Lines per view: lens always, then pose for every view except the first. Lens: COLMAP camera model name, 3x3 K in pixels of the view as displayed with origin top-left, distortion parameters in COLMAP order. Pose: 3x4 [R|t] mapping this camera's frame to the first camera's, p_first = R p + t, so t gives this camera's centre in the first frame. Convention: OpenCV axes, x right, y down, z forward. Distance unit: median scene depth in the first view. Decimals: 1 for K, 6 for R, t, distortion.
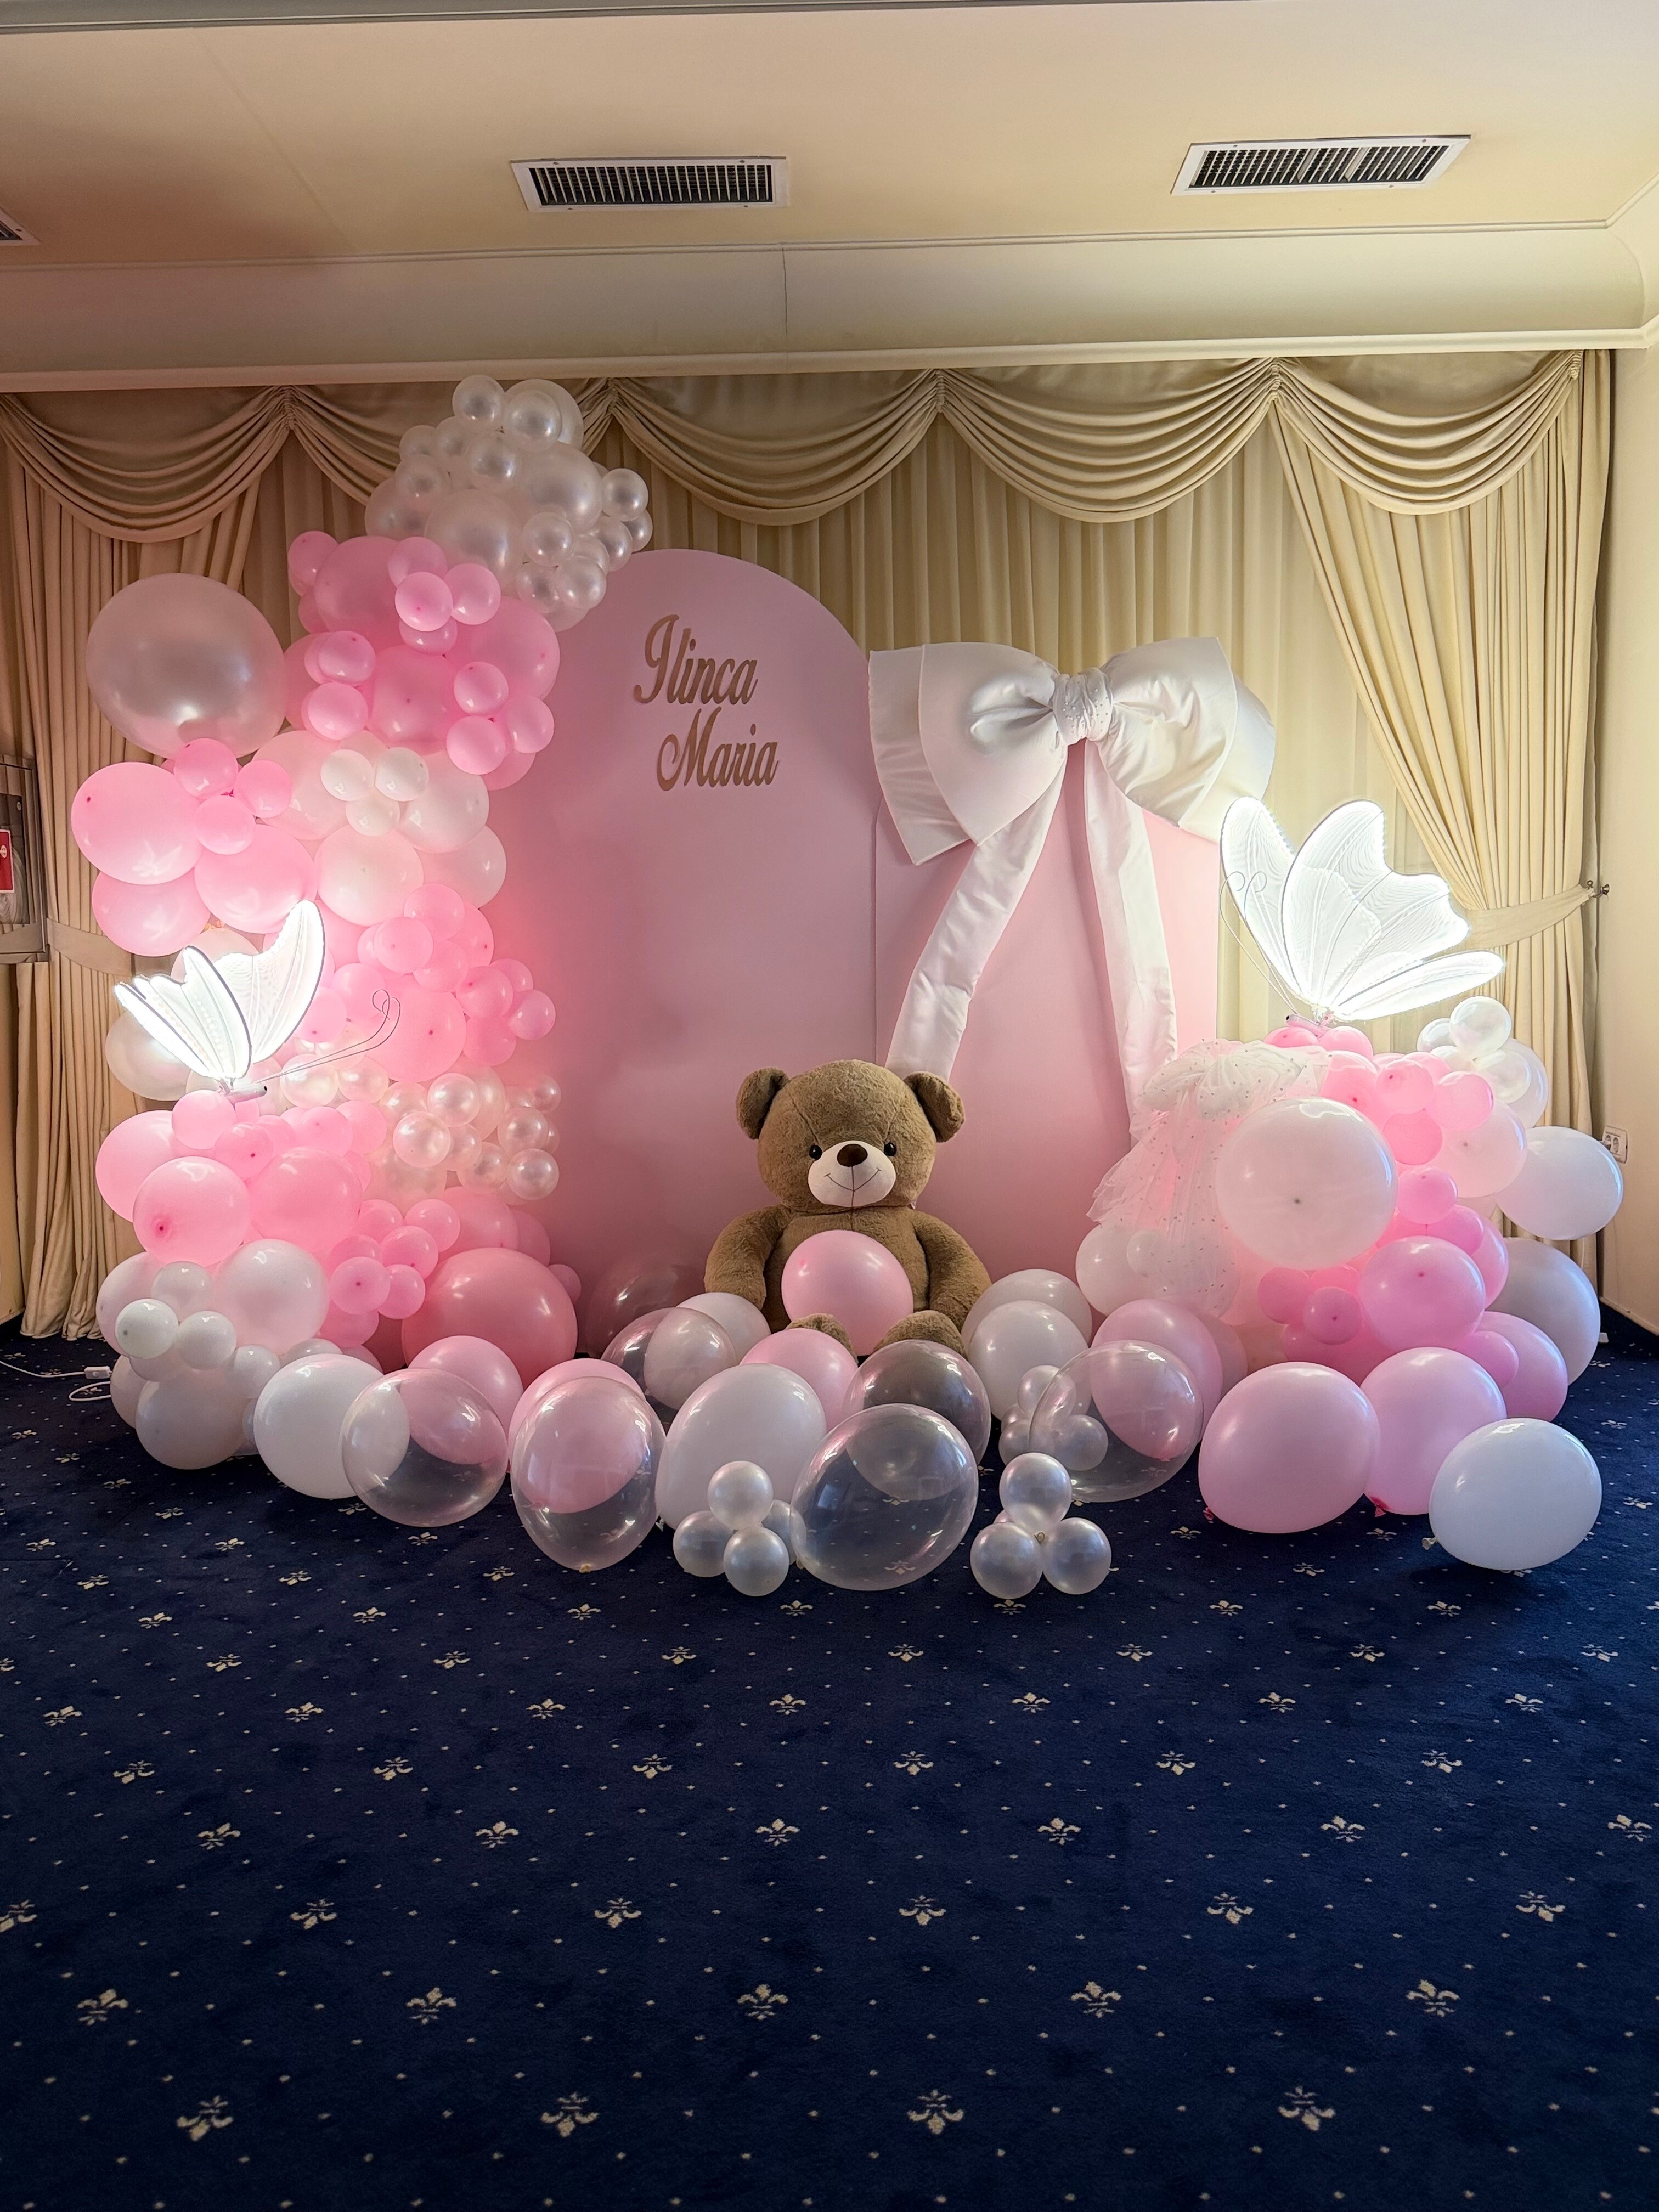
lens RADIAL K [[1730.5, 0, 838.3], [0, 1730.5, 1119.4], [0, 0, 1]] dist [0.126794, -0.255029]
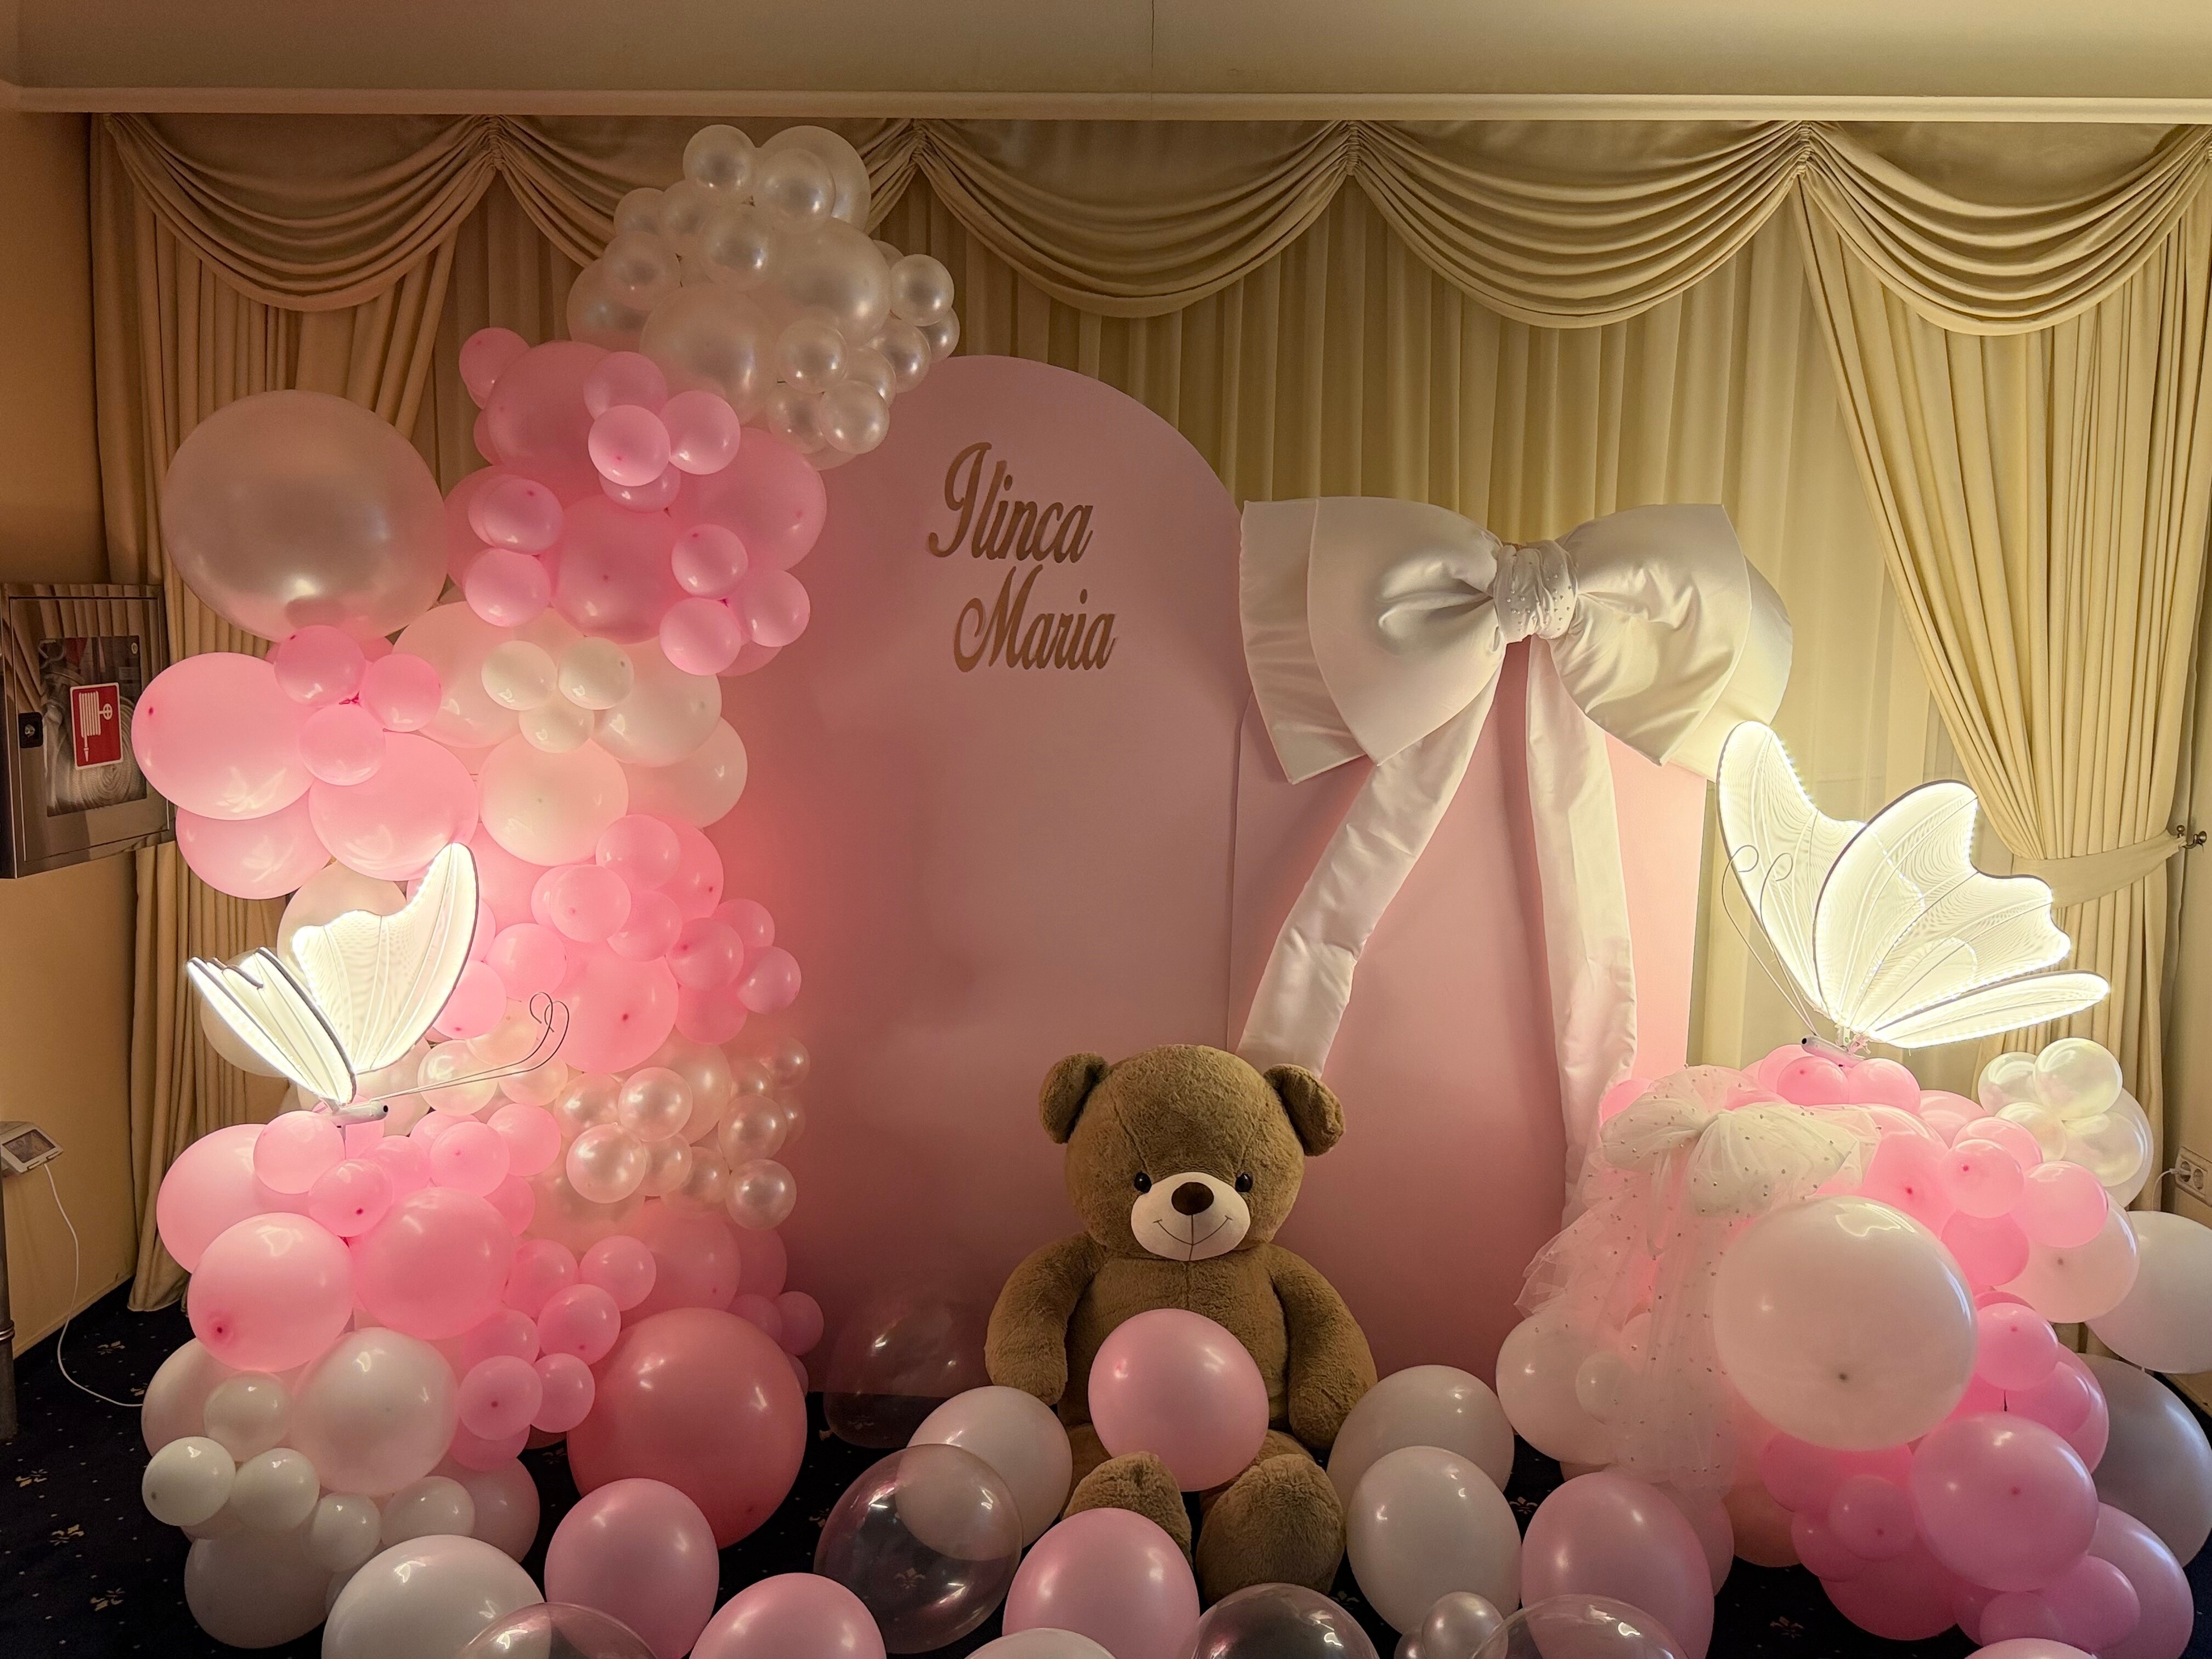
lens RADIAL K [[1730.5, 0, 1104.4], [0, 1730.5, 827.4], [0, 0, 1]] dist [0.126794, -0.255029]
pose [[0.998591, 0.043641, -0.030202, -0.013472], [-0.043071, 0.998886, 0.019269, -0.144206], [0.031010, -0.017941, 0.999358, 0.258705]]
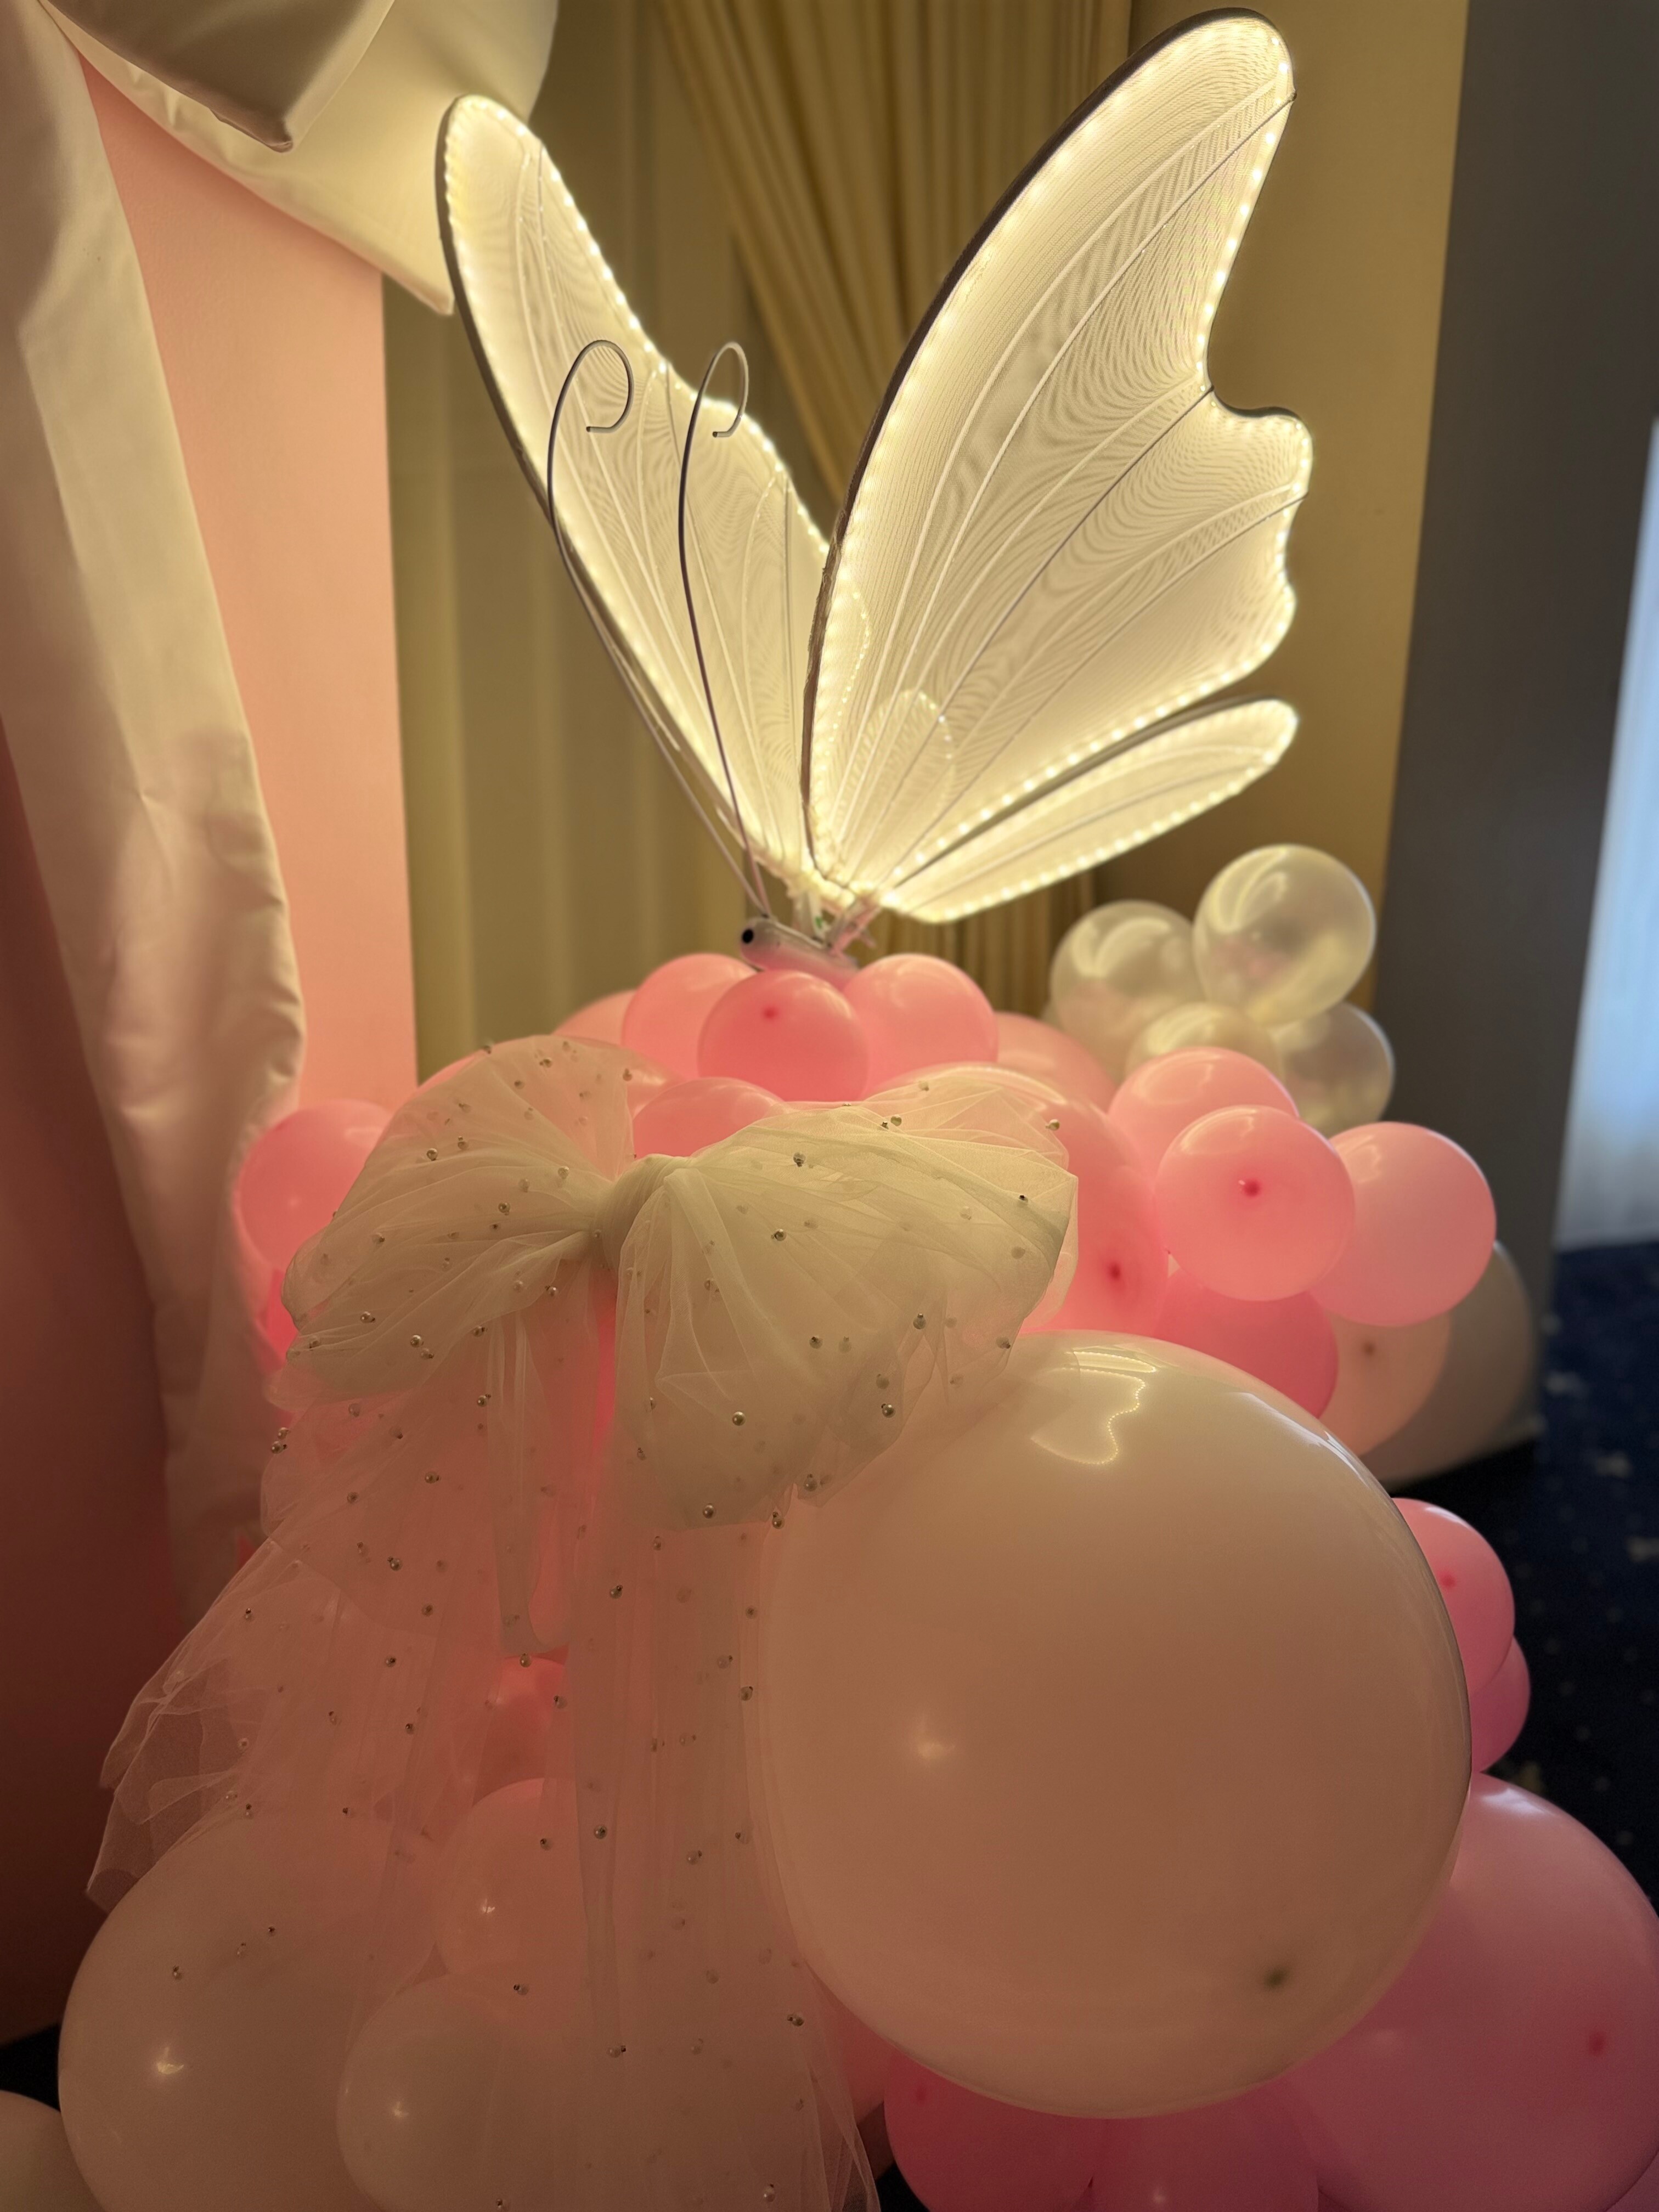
lens RADIAL K [[1730.5, 0, 838.3], [0, 1730.5, 1119.4], [0, 0, 1]] dist [0.126794, -0.255029]
pose [[0.793218, -0.137945, 0.593108, 0.095254], [0.032056, 0.982112, 0.185549, -0.078751], [-0.608094, -0.128168, 0.783451, 0.744927]]
